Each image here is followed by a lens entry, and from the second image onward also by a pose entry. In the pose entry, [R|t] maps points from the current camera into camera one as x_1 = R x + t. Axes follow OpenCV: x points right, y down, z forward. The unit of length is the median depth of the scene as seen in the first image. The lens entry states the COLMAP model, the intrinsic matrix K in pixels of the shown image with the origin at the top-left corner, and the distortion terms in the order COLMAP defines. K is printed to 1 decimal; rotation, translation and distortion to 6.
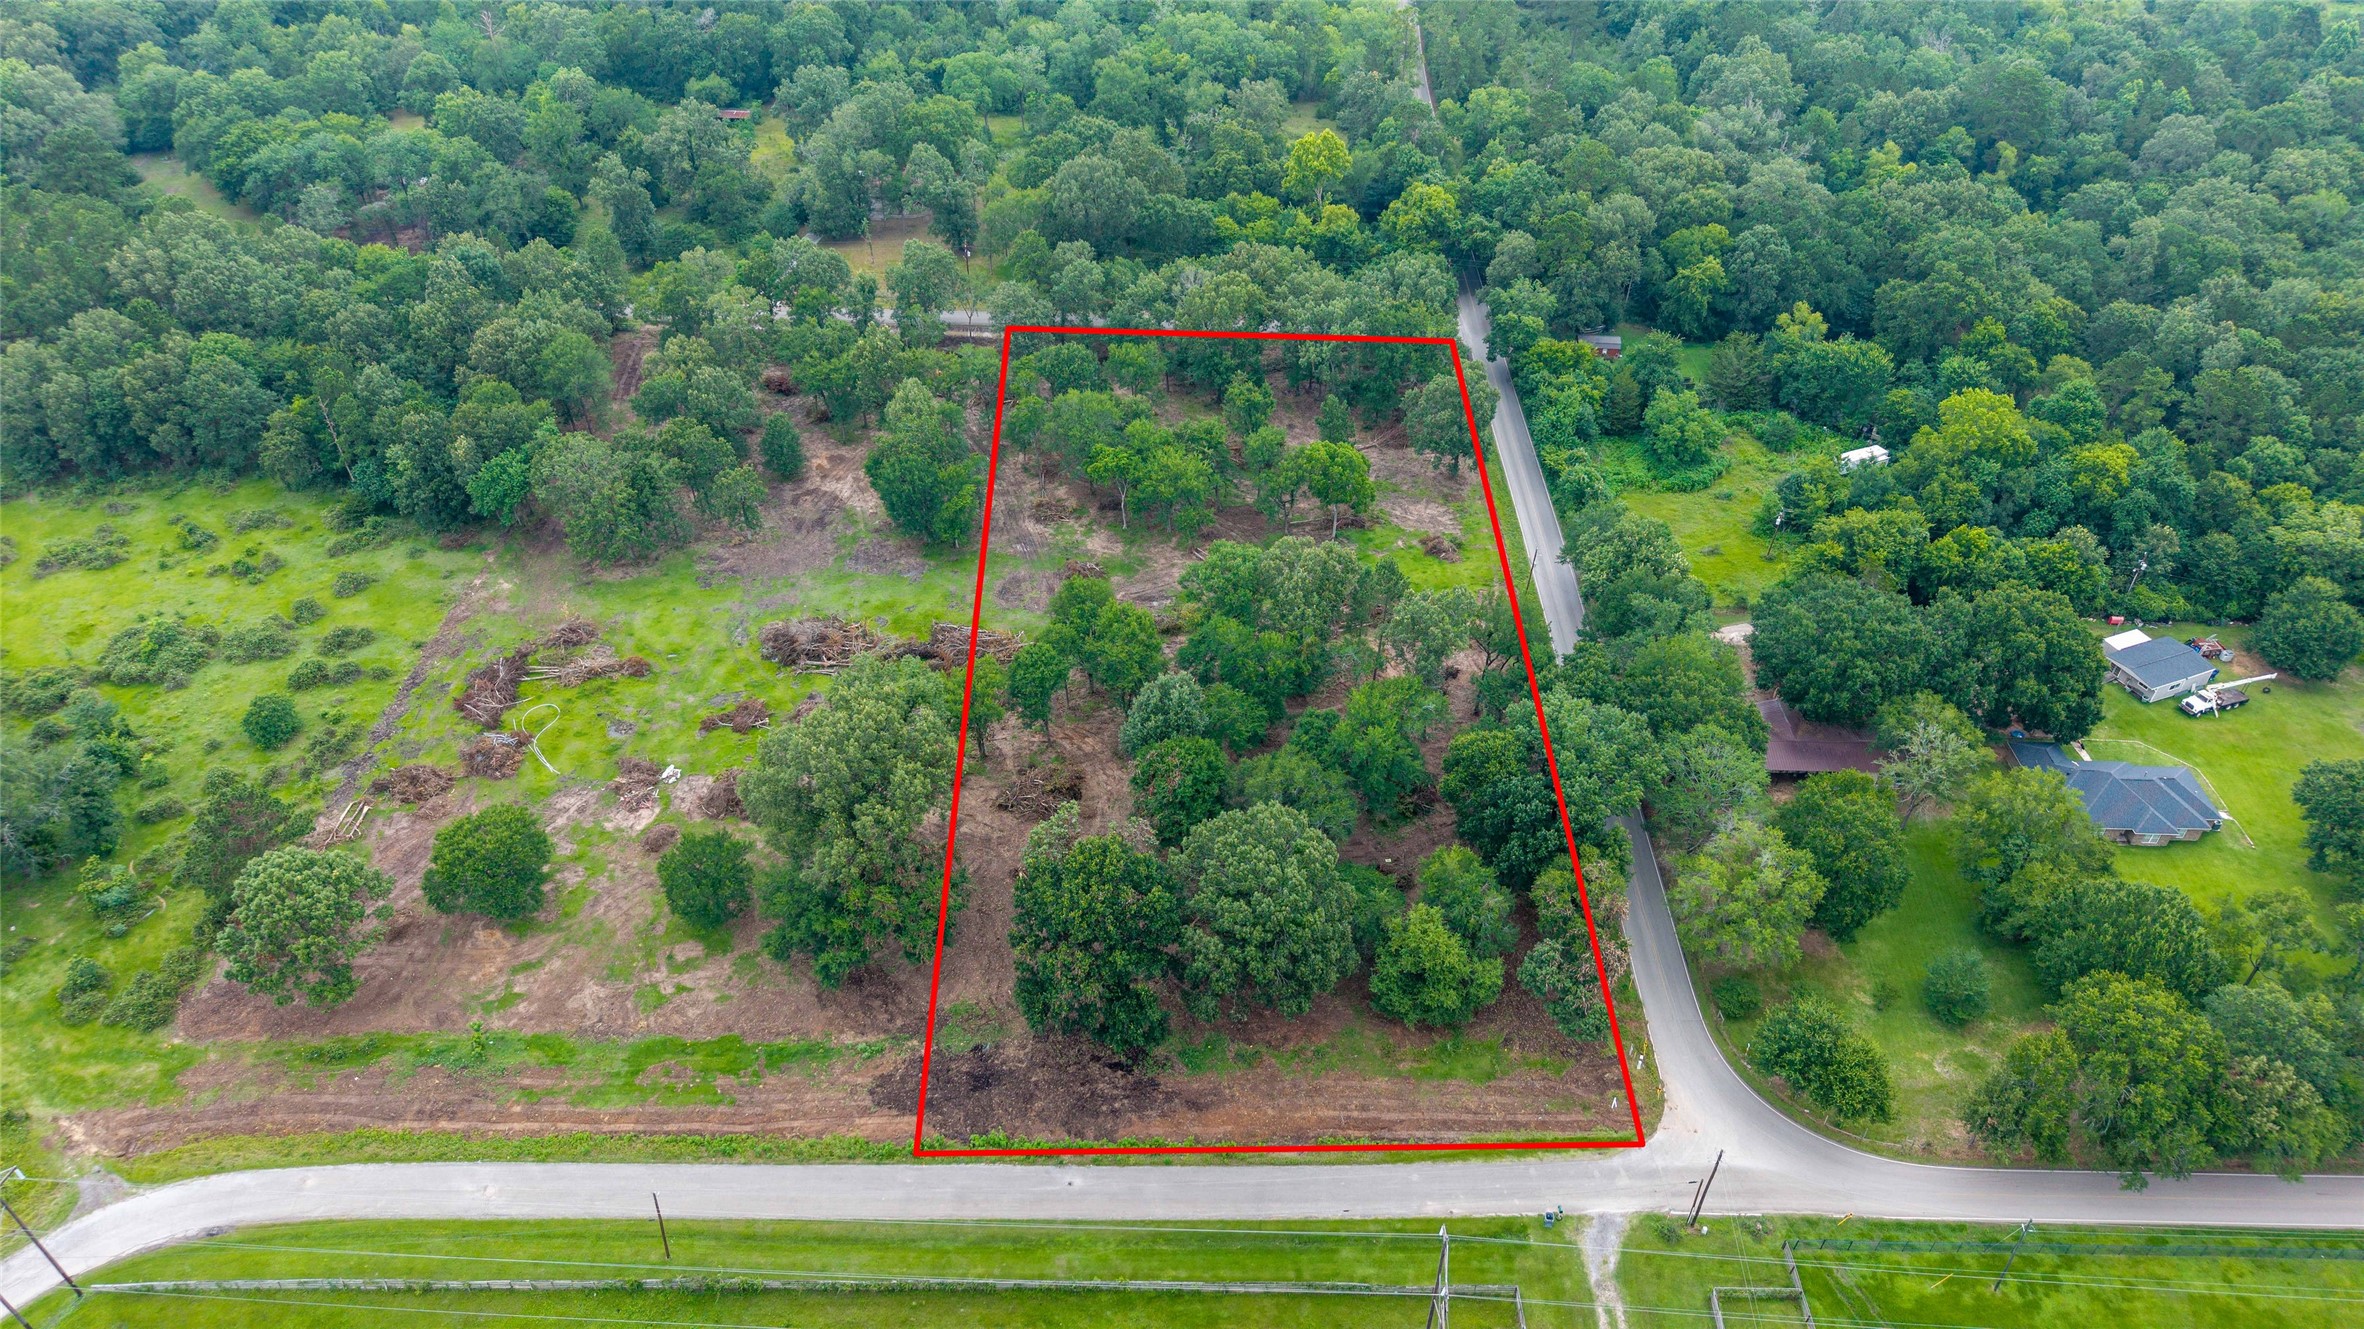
lens RADIAL K [[1600.0, 0, 1182.0], [0, 1600.0, 664.5], [0, 0, 1]] dist [0.001478, -0.002115]
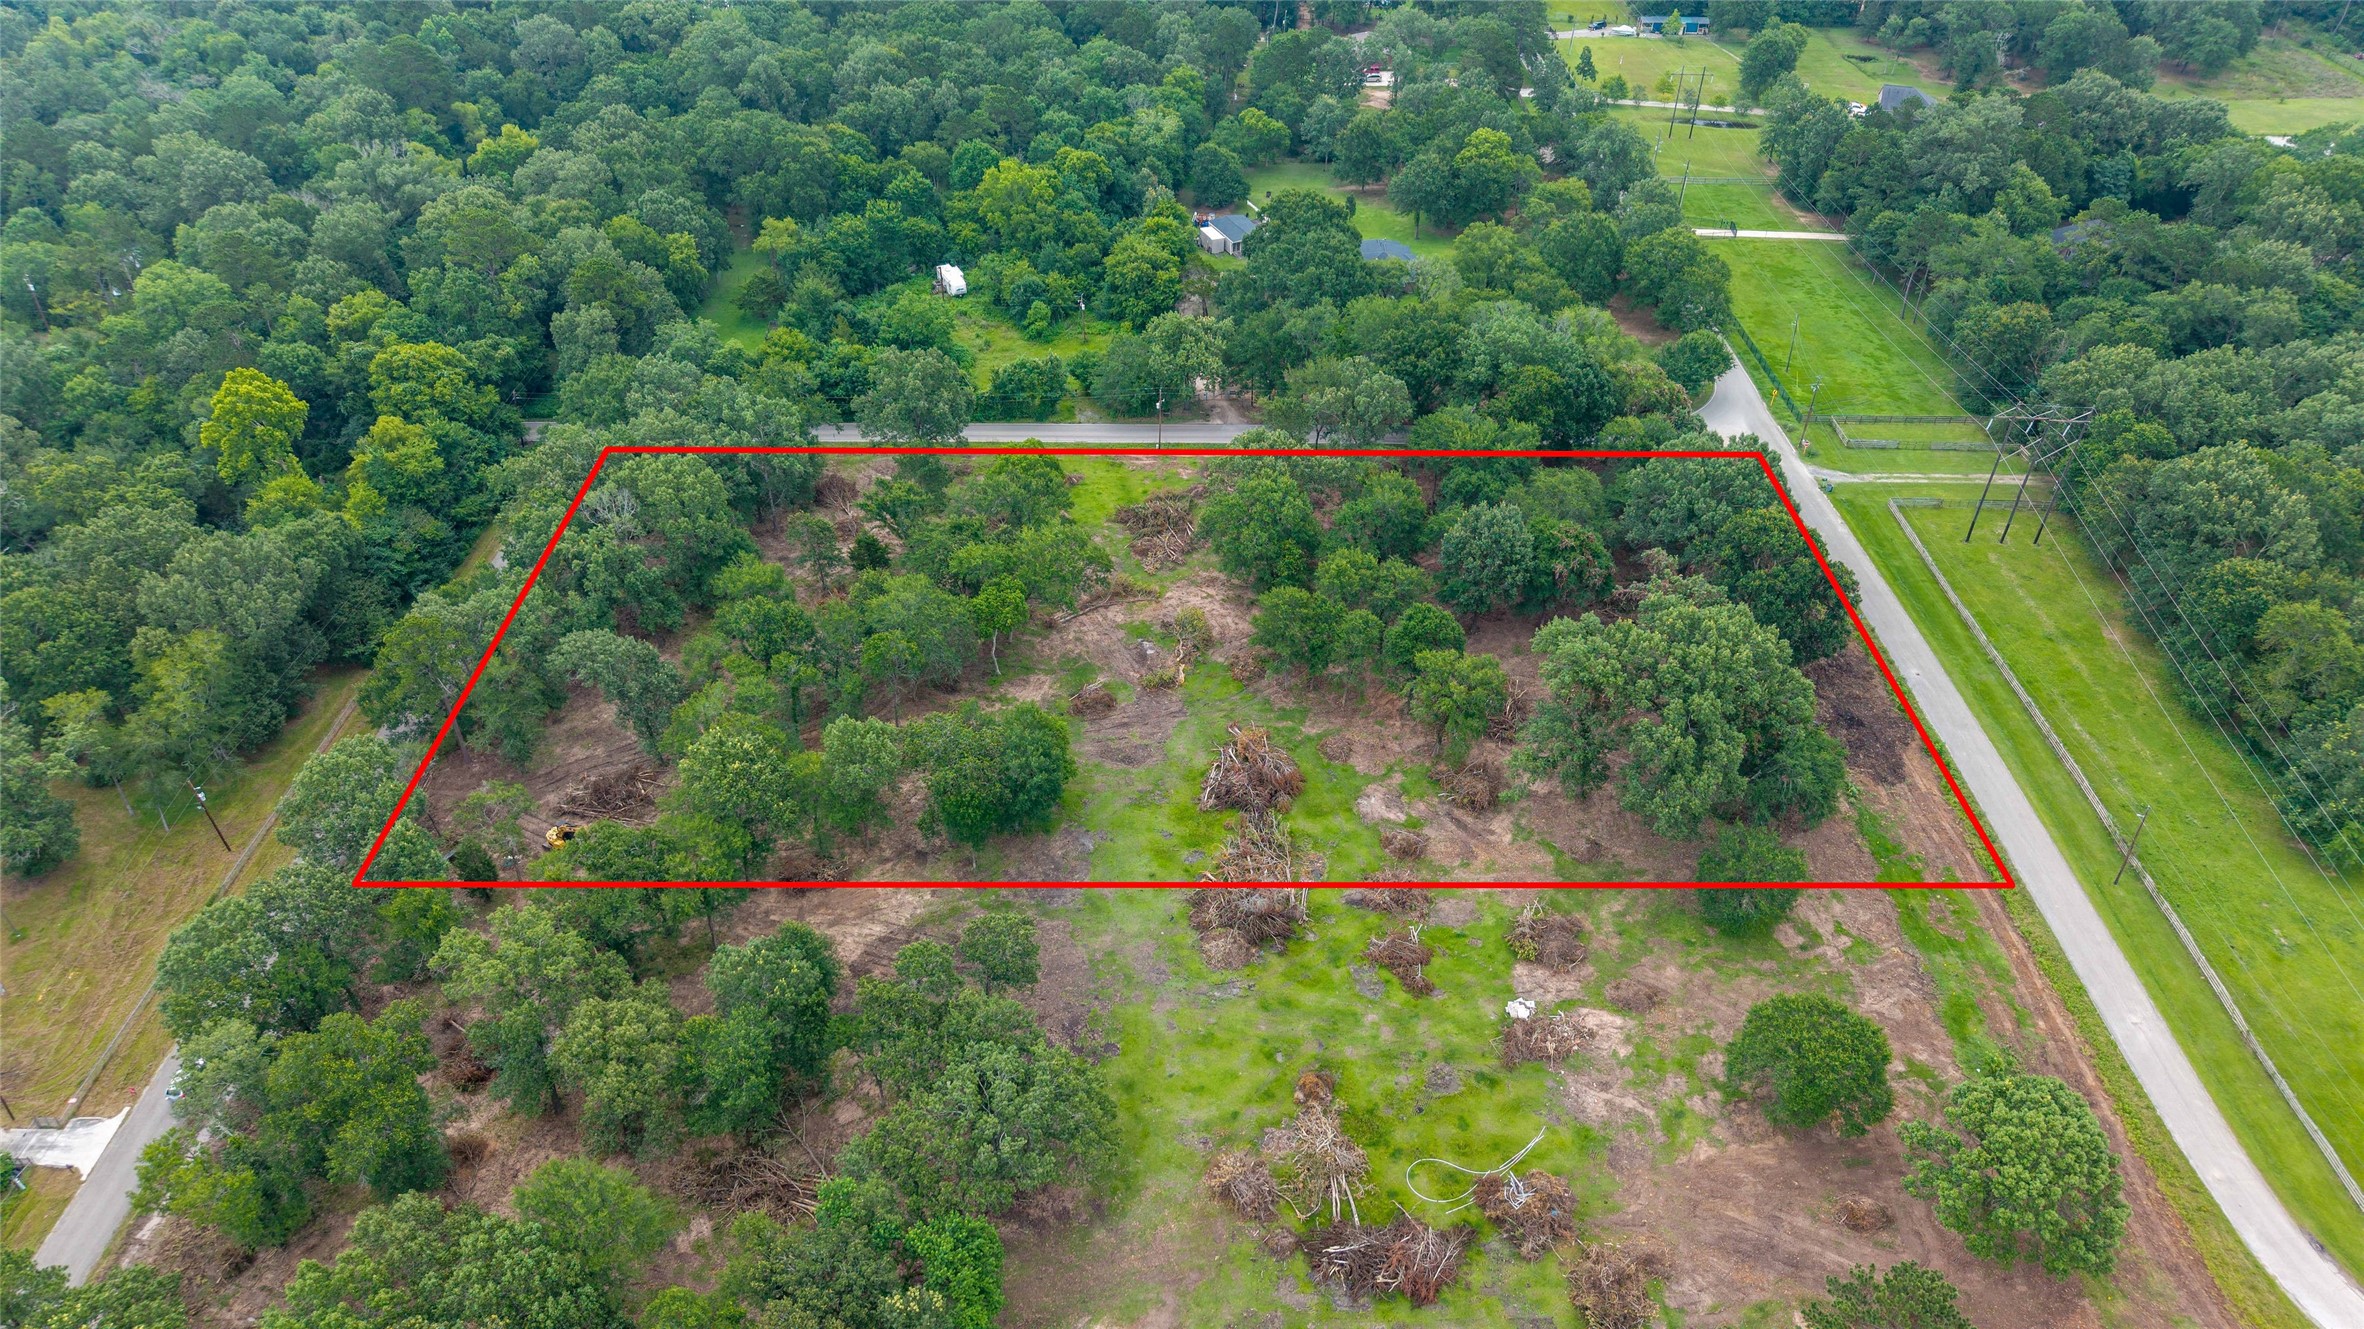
lens RADIAL K [[1584.3, 0, 1178.4], [0, 1584.3, 667.9], [0, 0, 1]] dist [0.008343, -0.006742]
pose [[-0.001429, -0.613310, 0.789841, -0.956673], [0.617774, 0.620555, 0.482977, -0.596979], [-0.786355, 0.488633, 0.378000, 0.858029]]
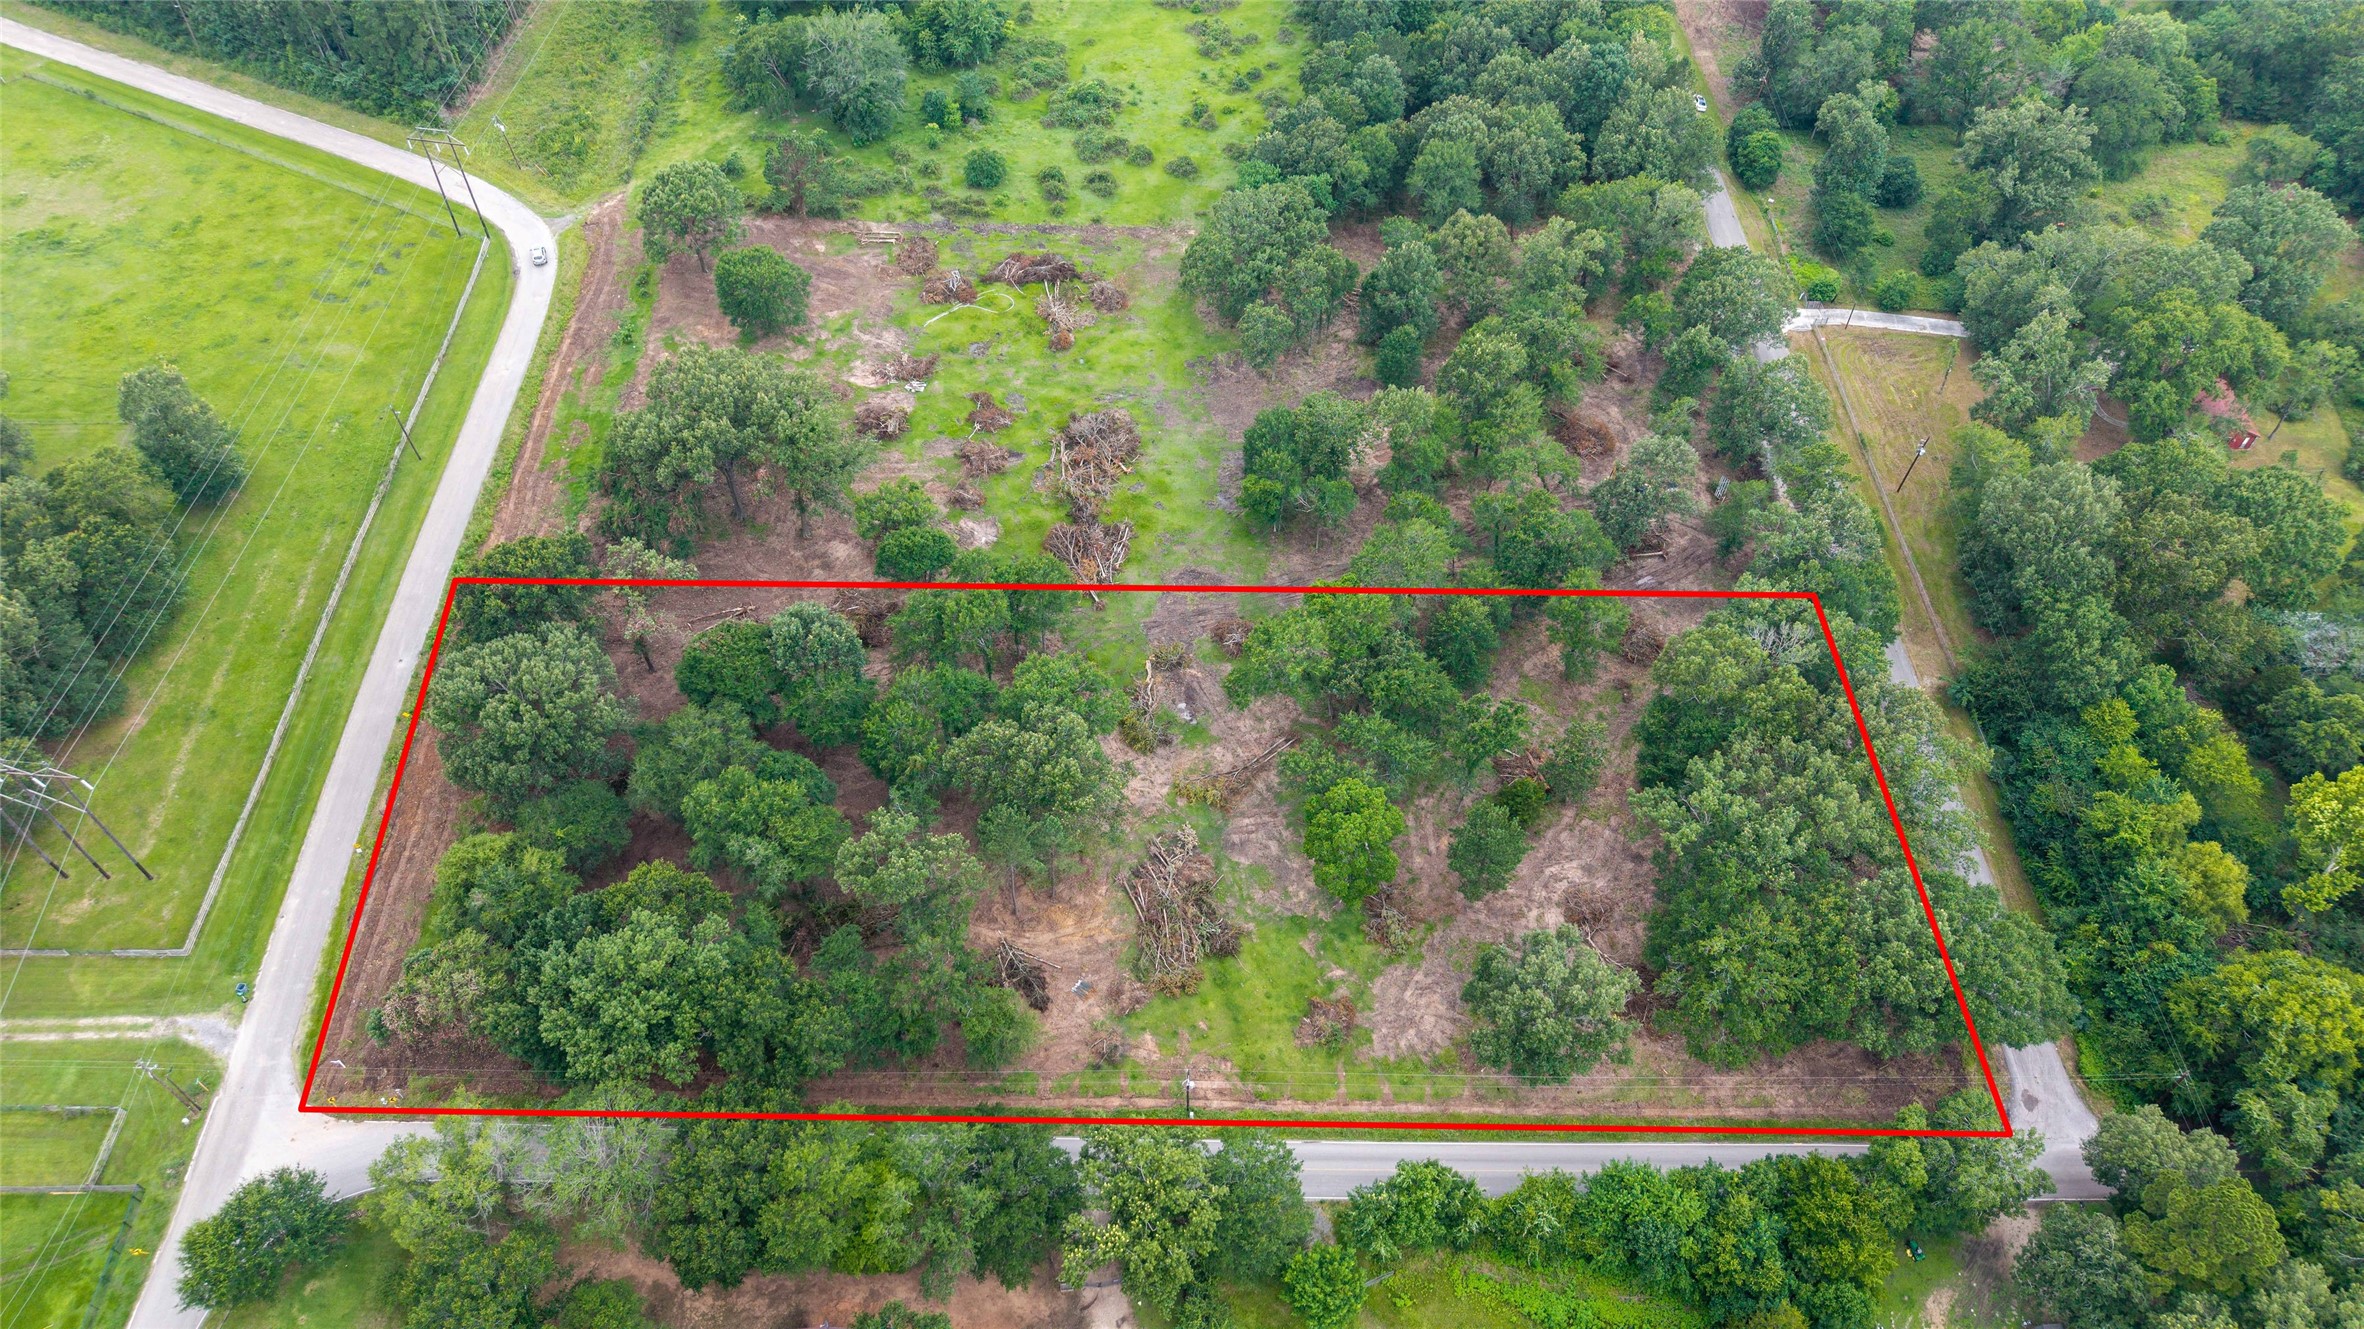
lens RADIAL K [[1582.8, 0, 1179.2], [0, 1582.8, 670.7], [0, 0, 1]] dist [0.018023, -0.026619]
pose [[0.024061, 0.767421, -0.640692, 0.676405], [-0.633278, 0.507594, 0.584215, -0.716957], [0.773550, 0.391679, 0.498204, 0.742722]]
